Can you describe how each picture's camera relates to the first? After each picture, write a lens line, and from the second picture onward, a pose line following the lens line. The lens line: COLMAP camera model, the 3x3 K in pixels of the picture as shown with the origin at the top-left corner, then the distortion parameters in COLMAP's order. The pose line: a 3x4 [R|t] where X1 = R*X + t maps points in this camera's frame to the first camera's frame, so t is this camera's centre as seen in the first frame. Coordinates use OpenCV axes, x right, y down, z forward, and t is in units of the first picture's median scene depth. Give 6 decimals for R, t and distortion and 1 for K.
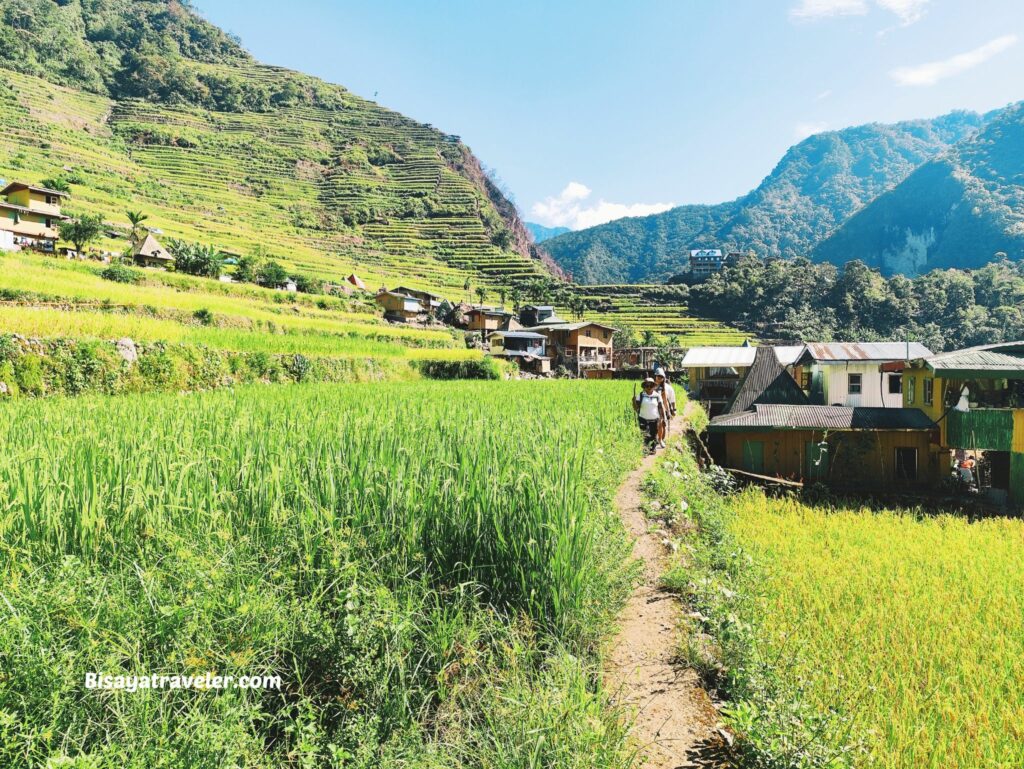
lens RADIAL K [[735.5, 0, 522.8], [0, 735.5, 359.0], [0, 0, 1]] dist [0.052111, -0.059901]
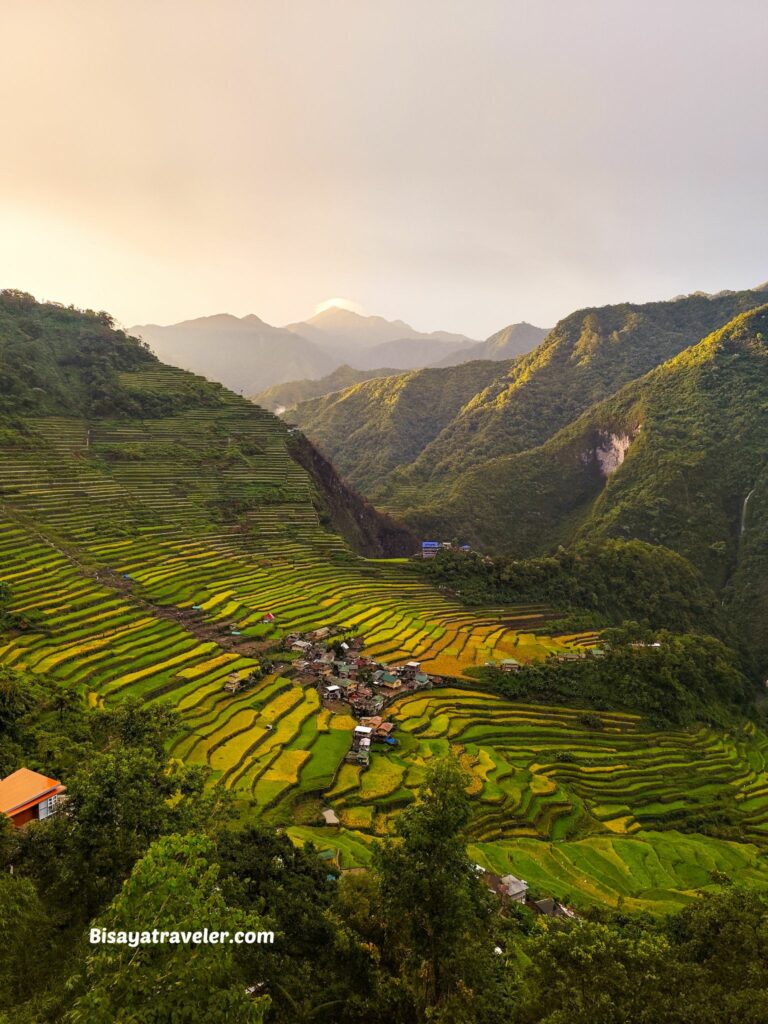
lens RADIAL K [[735.5, 0, 389.6], [0, 735.5, 510.0], [0, 0, 1]] dist [0.052111, -0.059901]
pose [[0.997768, 0.001973, 0.066748, 0.008174], [-0.009253, 0.994006, 0.108935, -0.322445], [-0.066133, -0.109309, 0.991805, -0.660612]]
